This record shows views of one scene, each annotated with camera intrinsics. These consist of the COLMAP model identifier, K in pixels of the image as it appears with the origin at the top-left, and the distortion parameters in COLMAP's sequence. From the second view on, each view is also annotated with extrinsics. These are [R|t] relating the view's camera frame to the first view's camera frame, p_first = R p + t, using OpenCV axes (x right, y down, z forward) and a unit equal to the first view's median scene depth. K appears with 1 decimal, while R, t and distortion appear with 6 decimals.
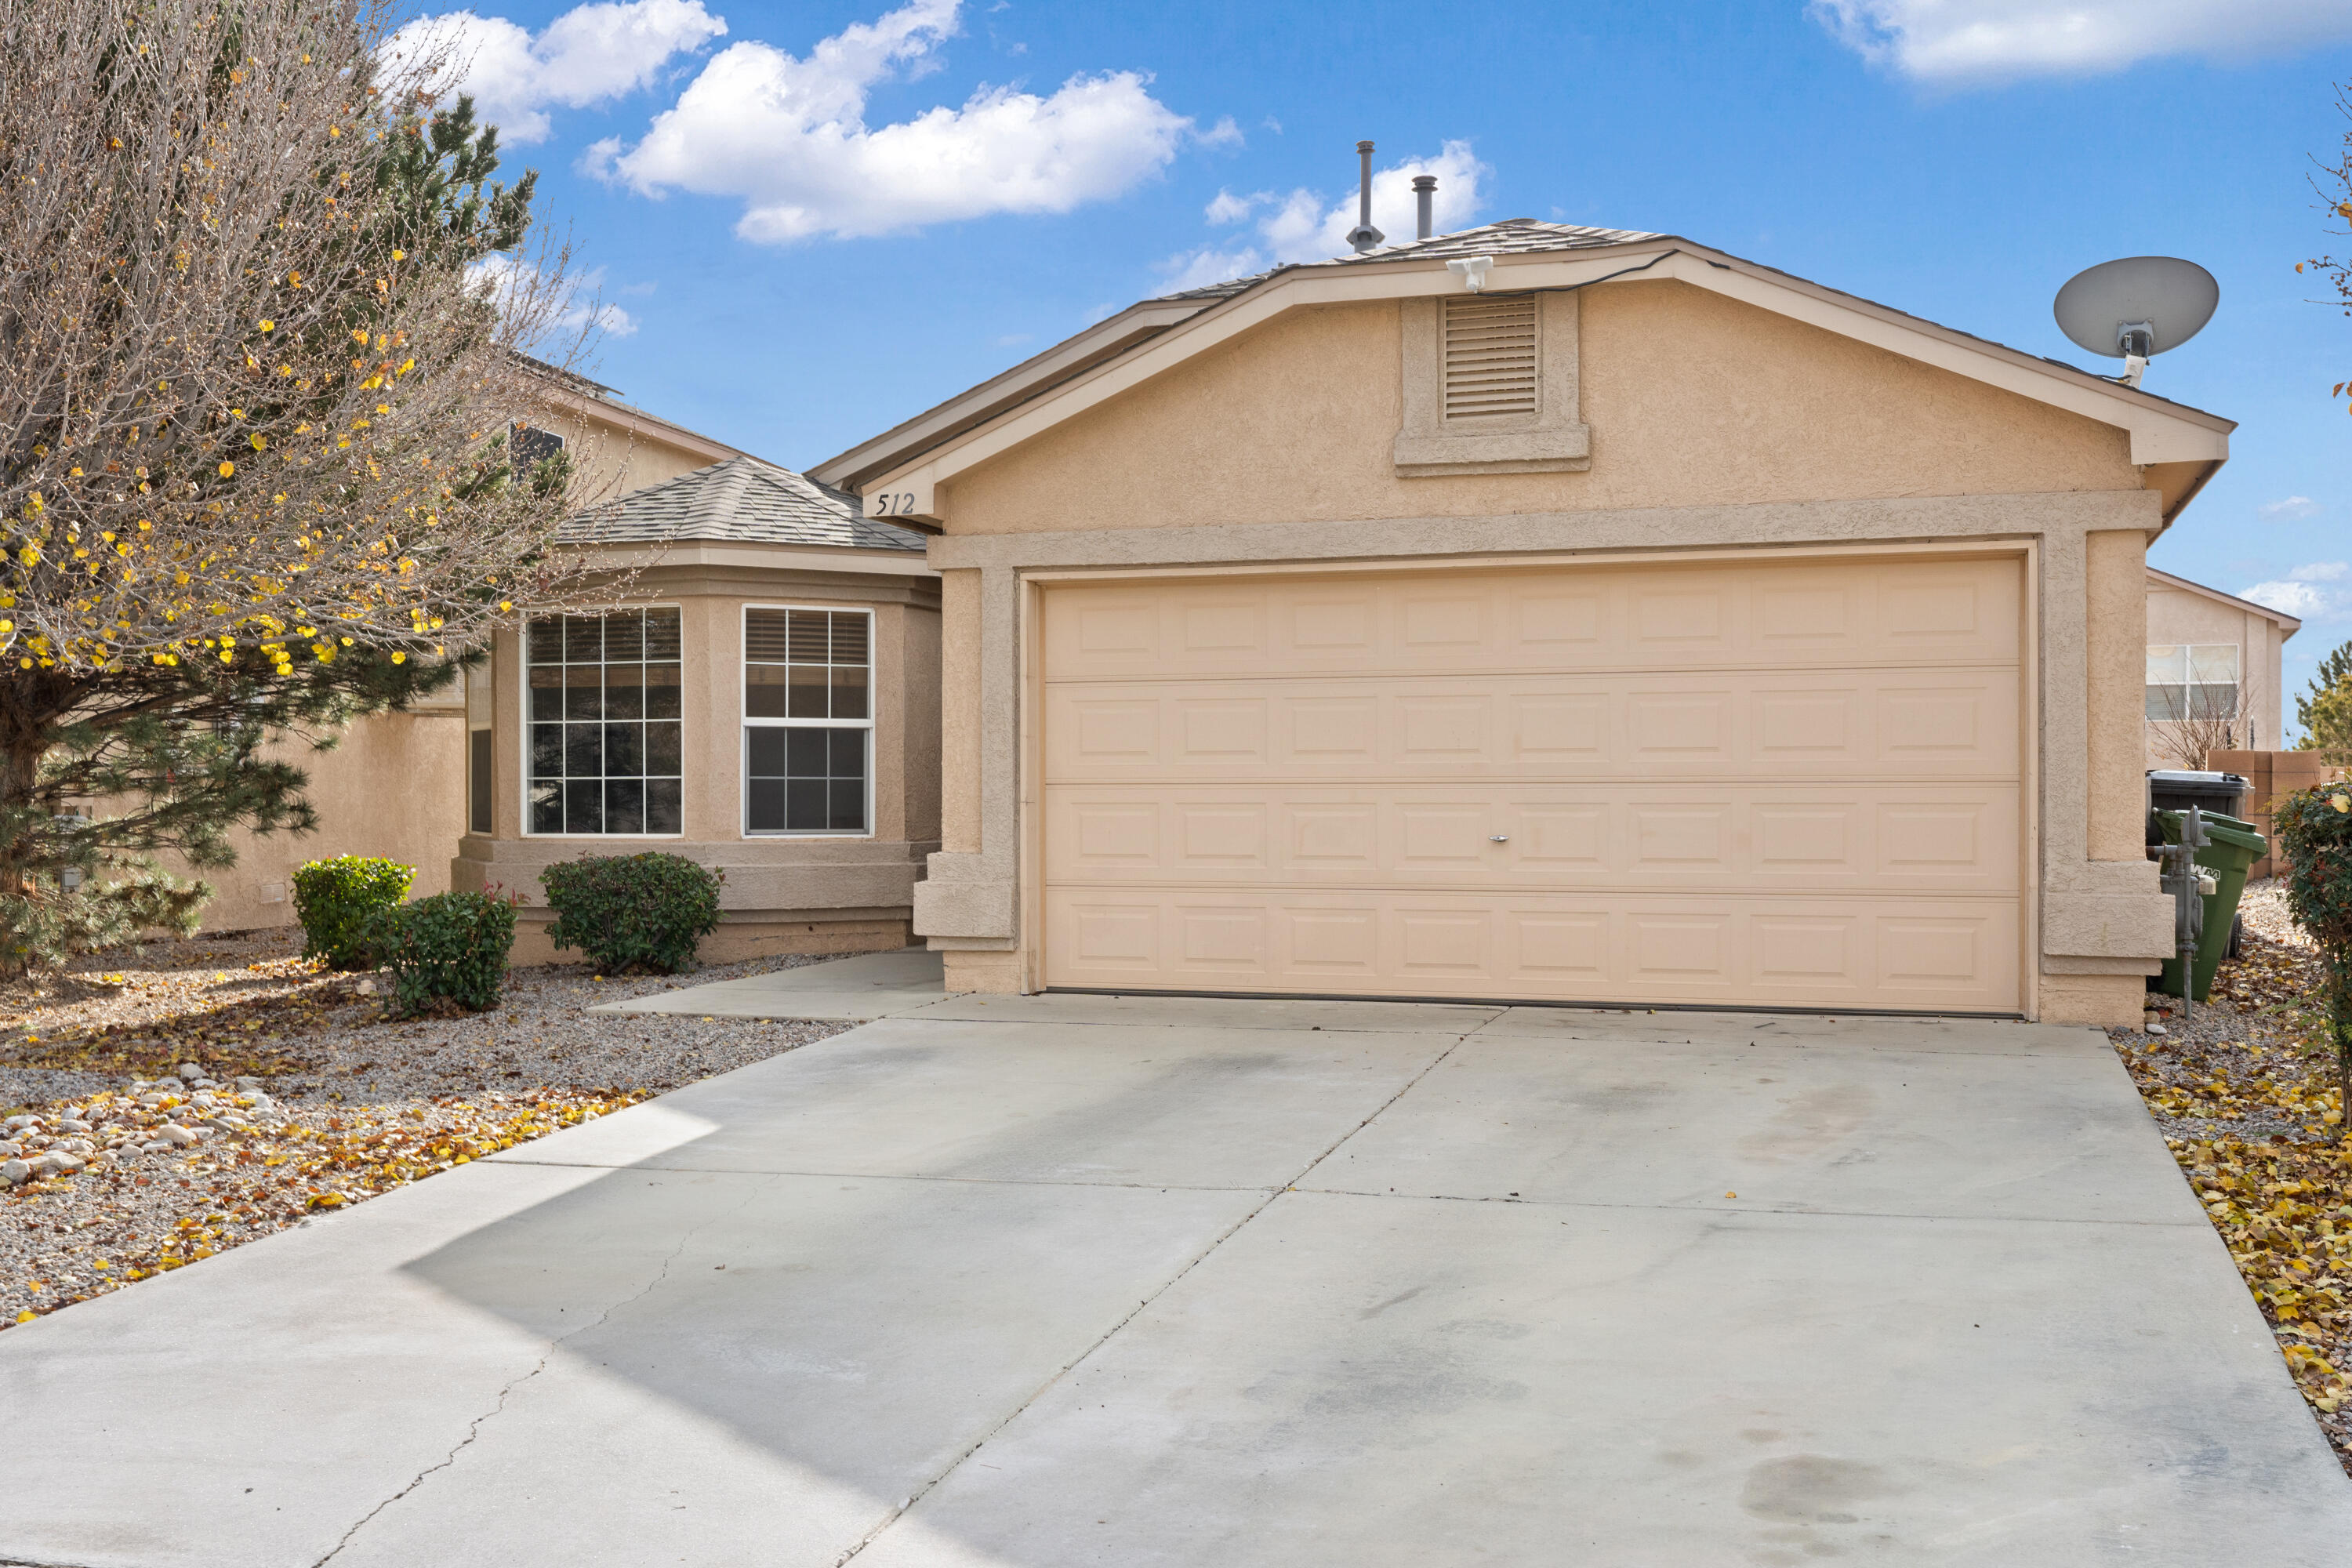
lens RADIAL K [[2283.2, 0, 1176.0], [0, 2283.2, 784.0], [0, 0, 1]] dist [-0.000232, -0.012114]
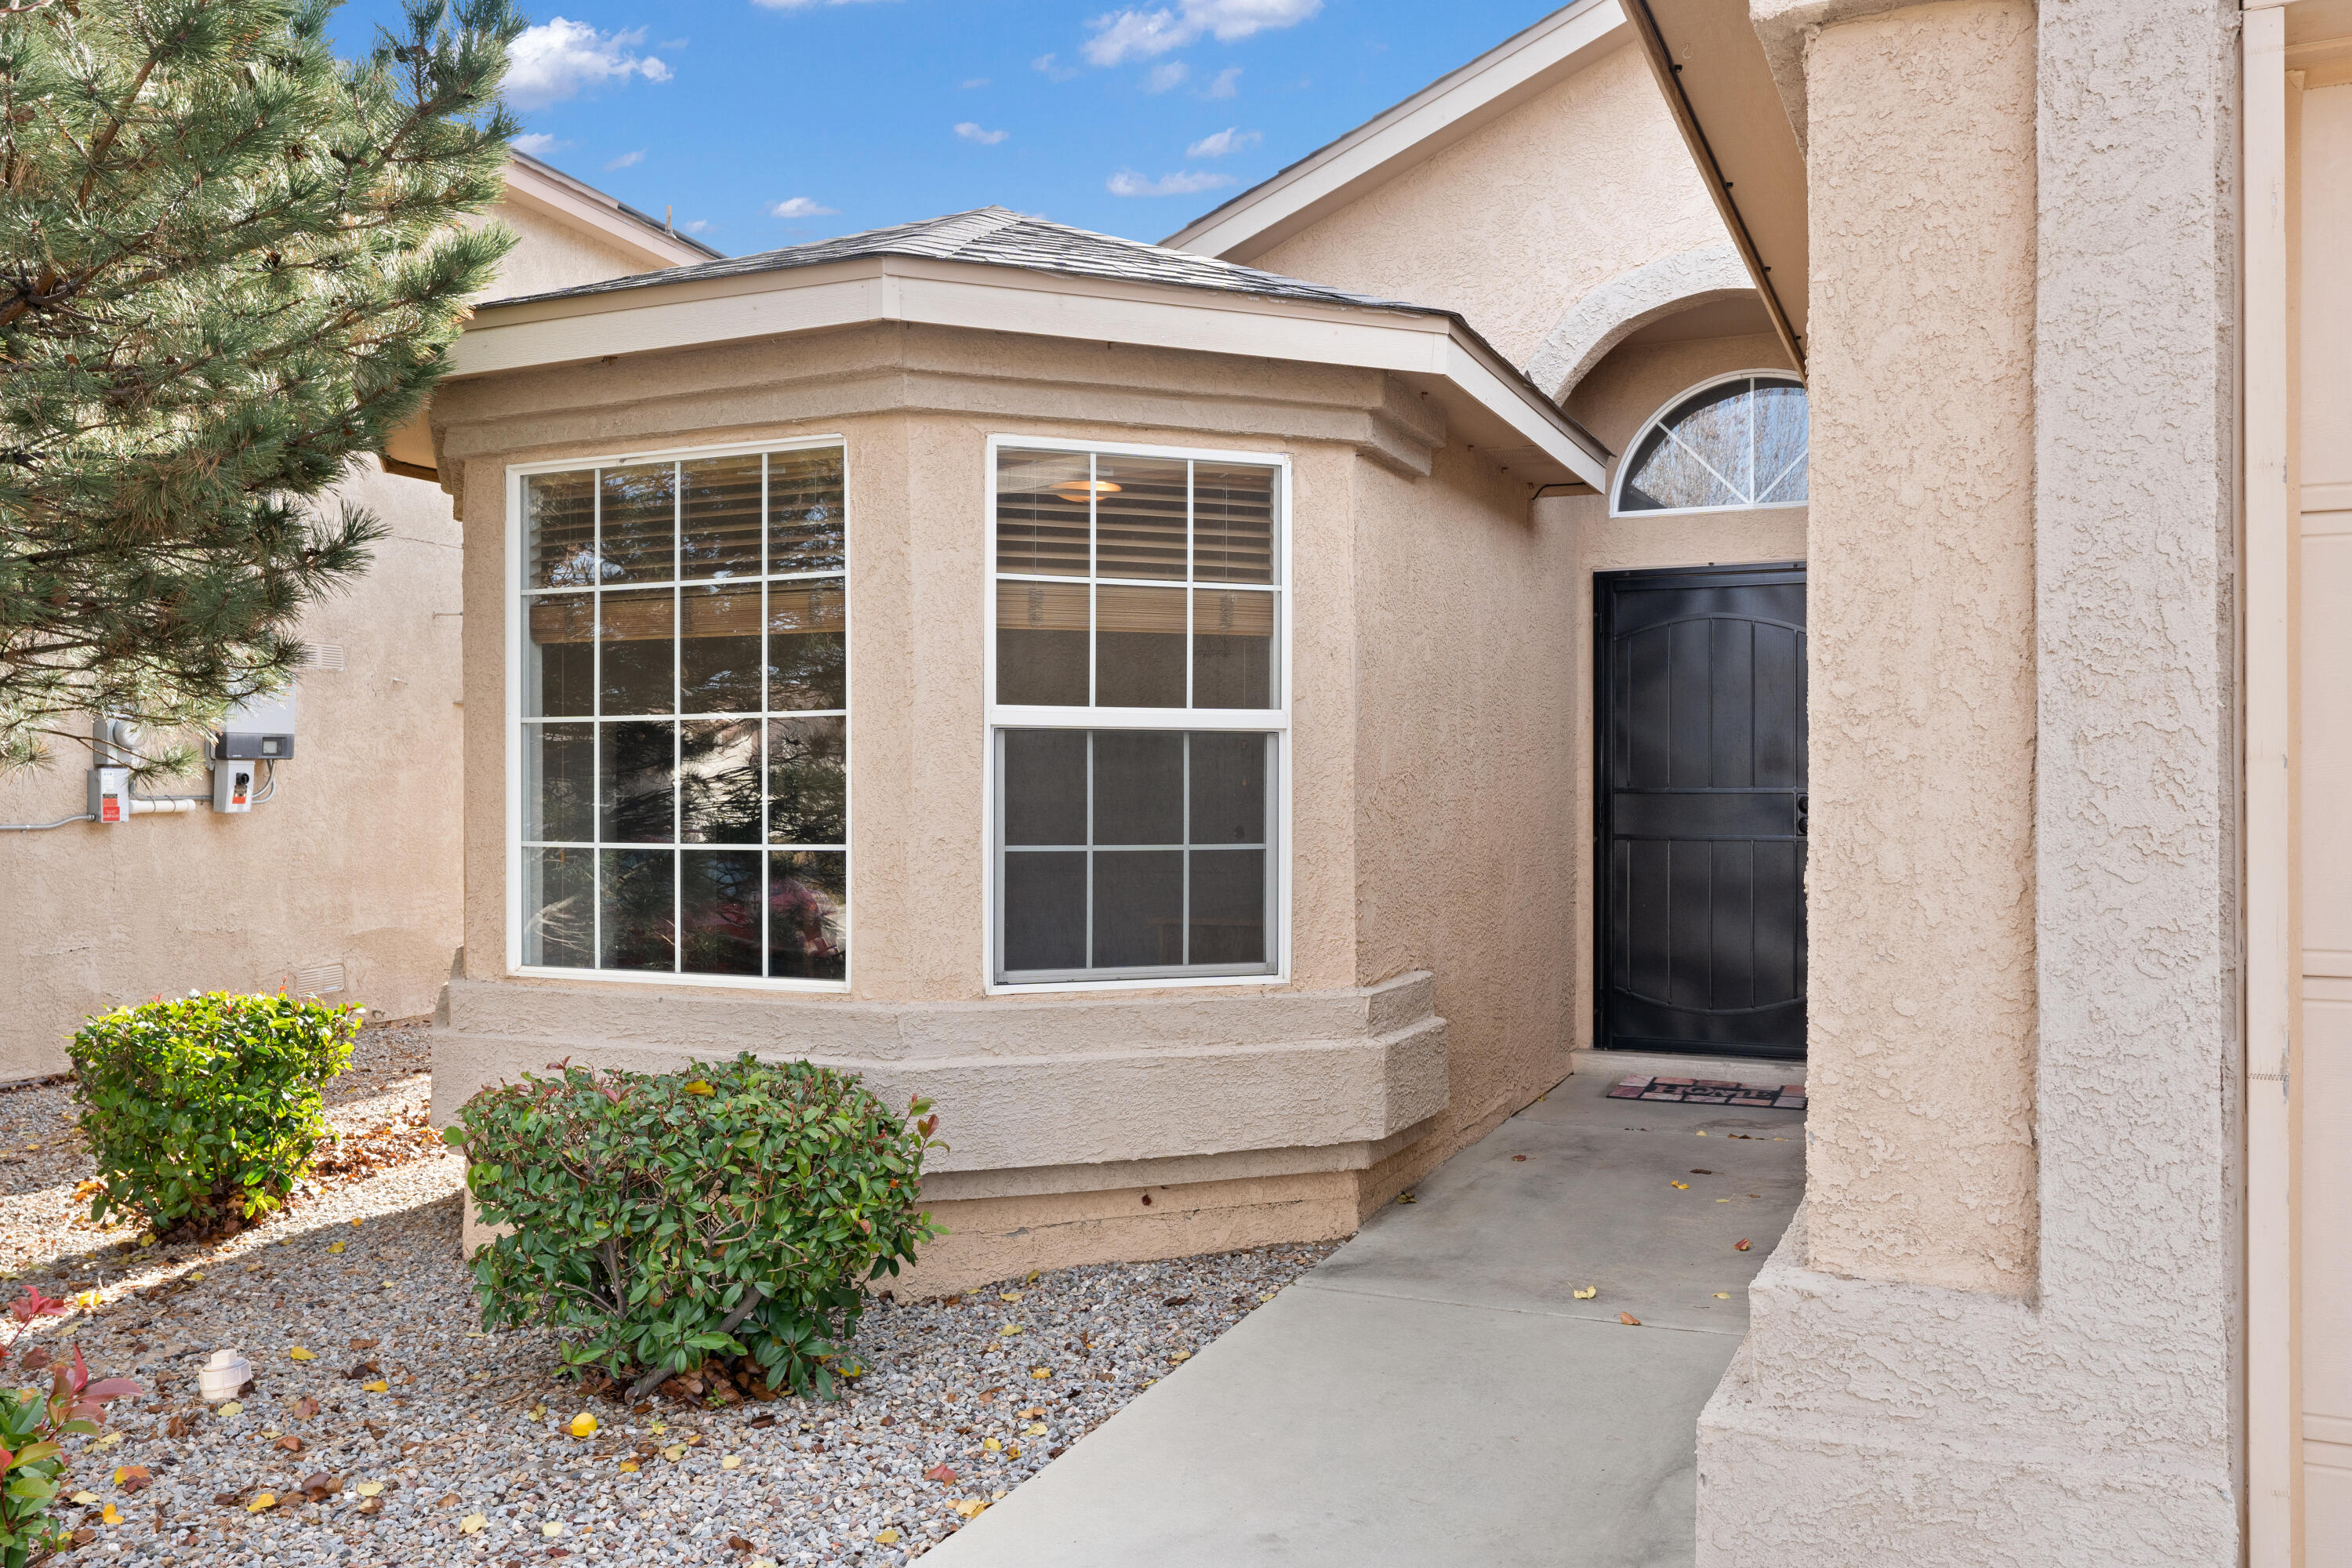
lens RADIAL K [[1838.2, 0, 1176.0], [0, 1838.2, 784.0], [0, 0, 1]] dist [0.001047, 0.000659]
pose [[0.994350, 0.000676, -0.106147, -0.150818], [-0.000520, 0.999999, 0.001502, -0.019281], [0.106147, -0.001439, 0.994349, 0.841135]]
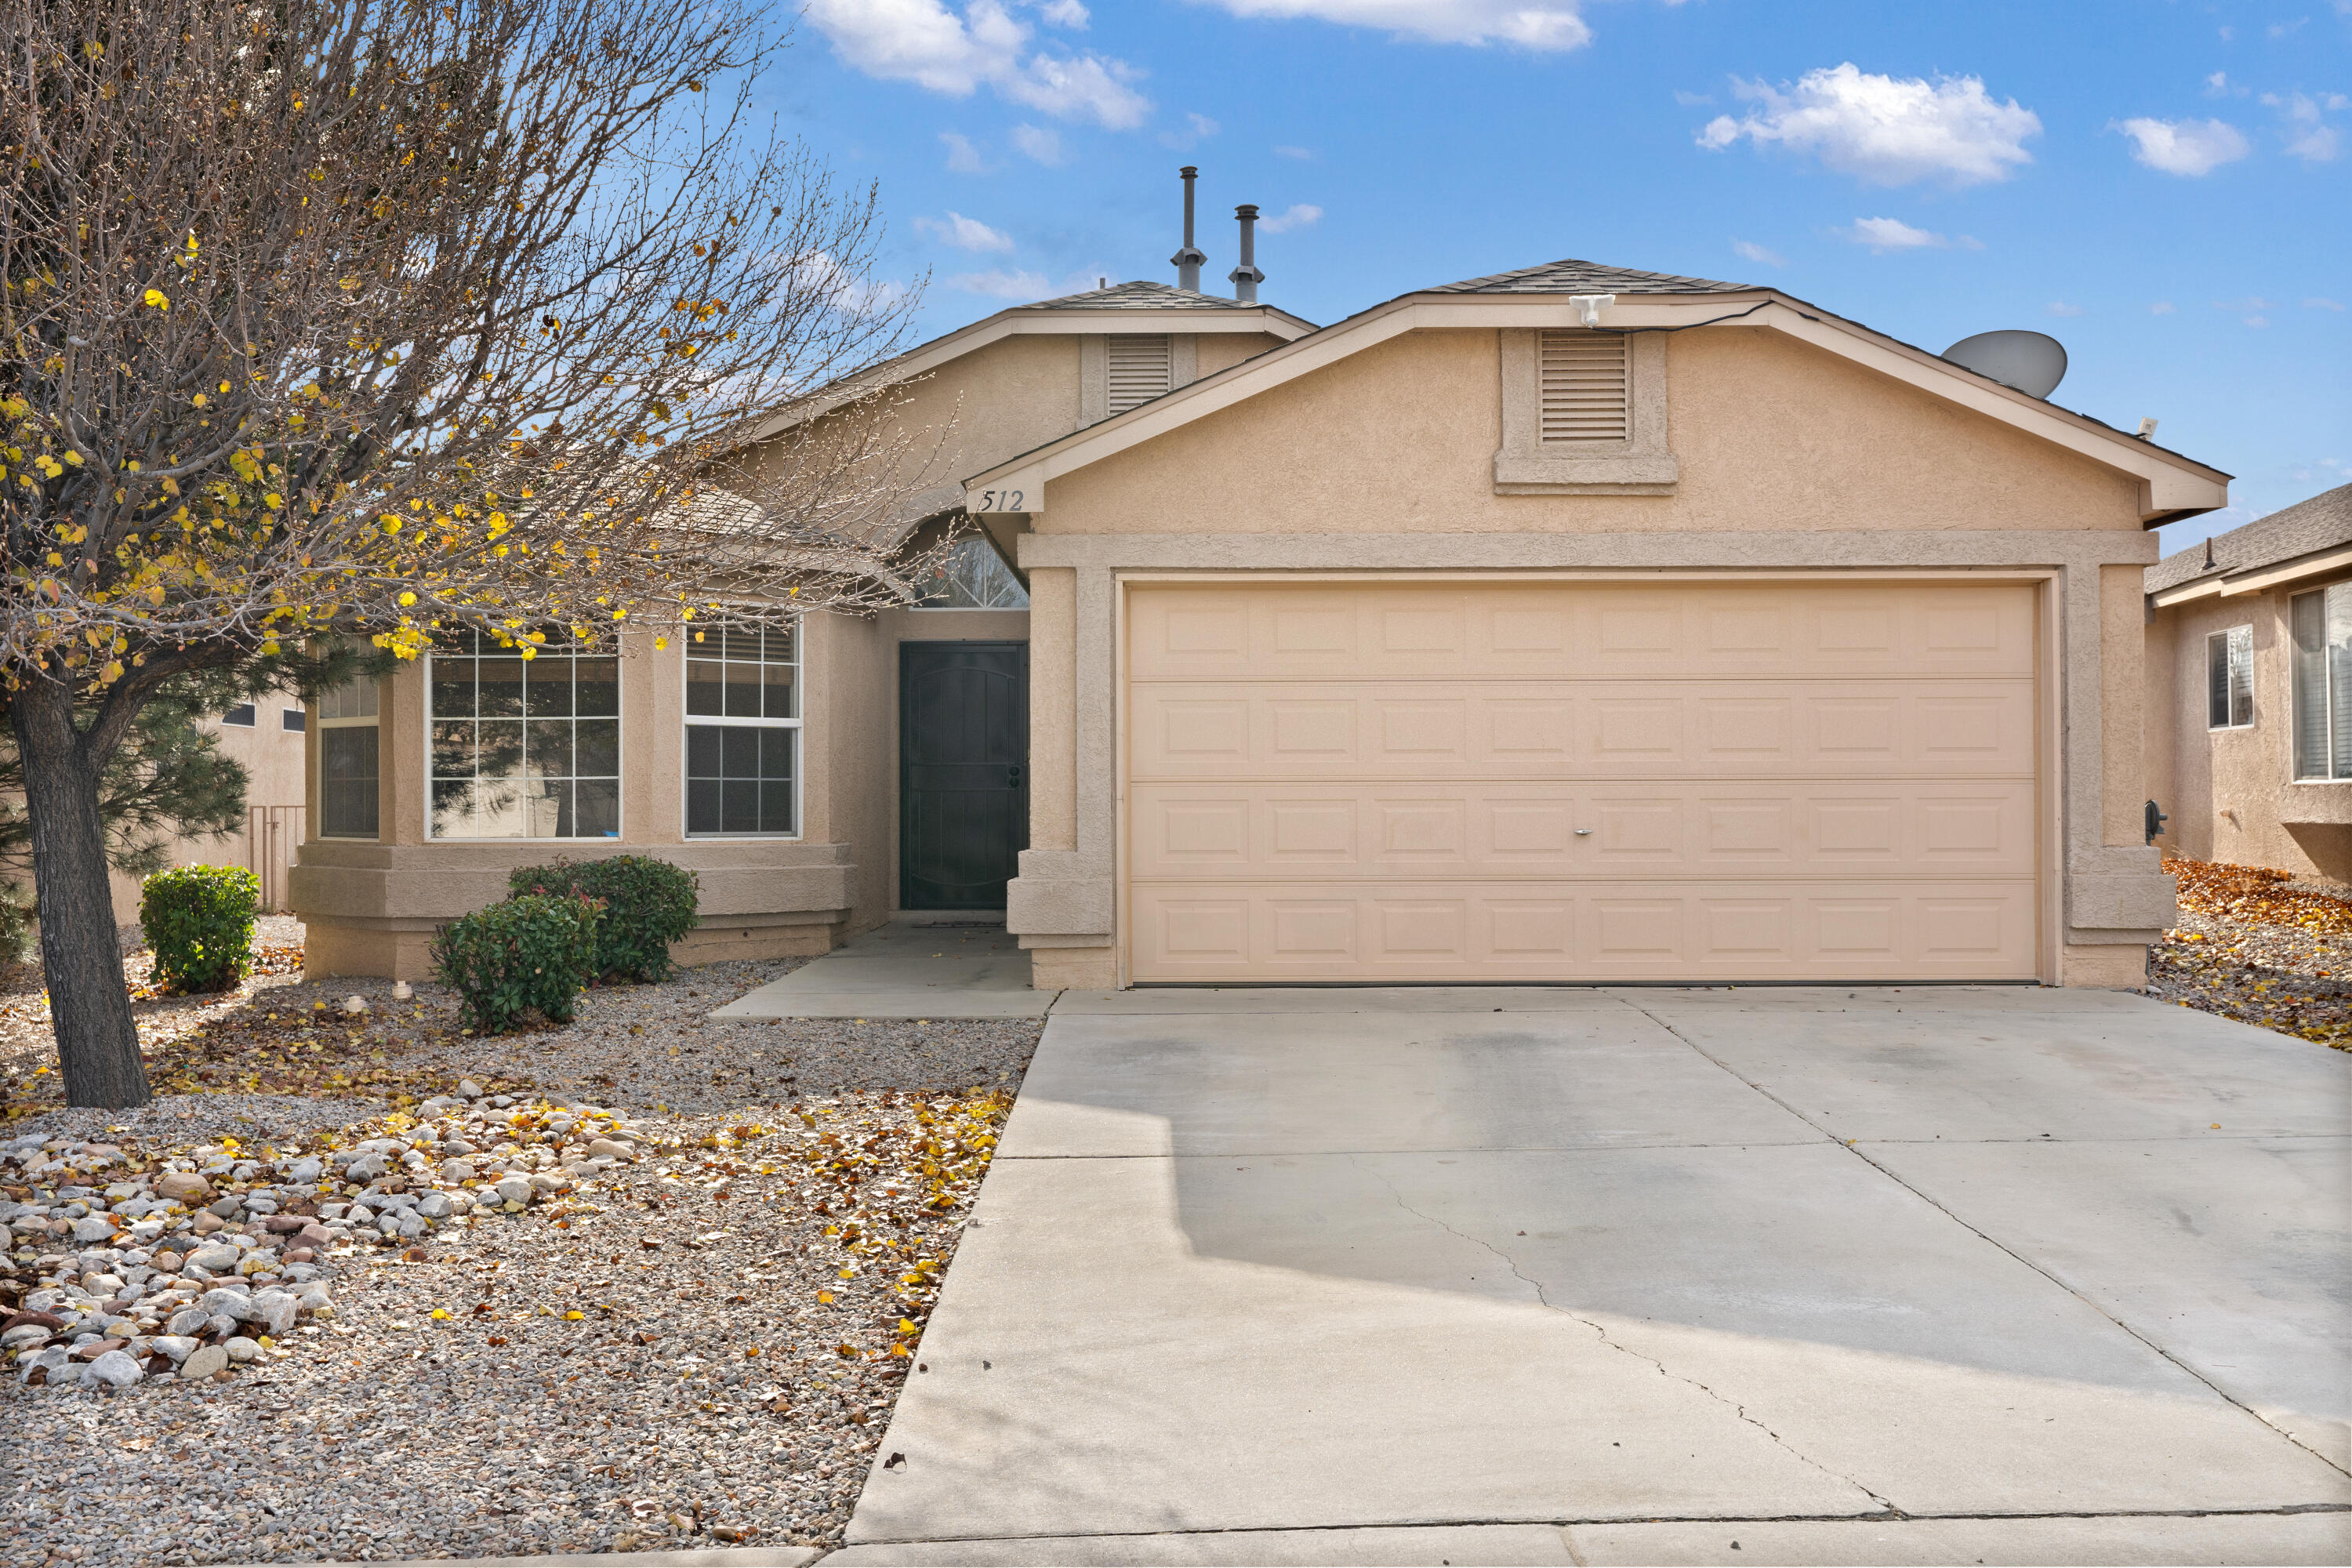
lens RADIAL K [[2277.2, 0, 1176.0], [0, 2277.2, 784.0], [0, 0, 1]] dist [-0.004146, 0.014356]
pose [[0.952203, 0.001311, 0.305463, -0.358982], [0.000822, 0.999976, -0.006854, 0.008090], [-0.305465, 0.006777, 0.952179, 0.031464]]
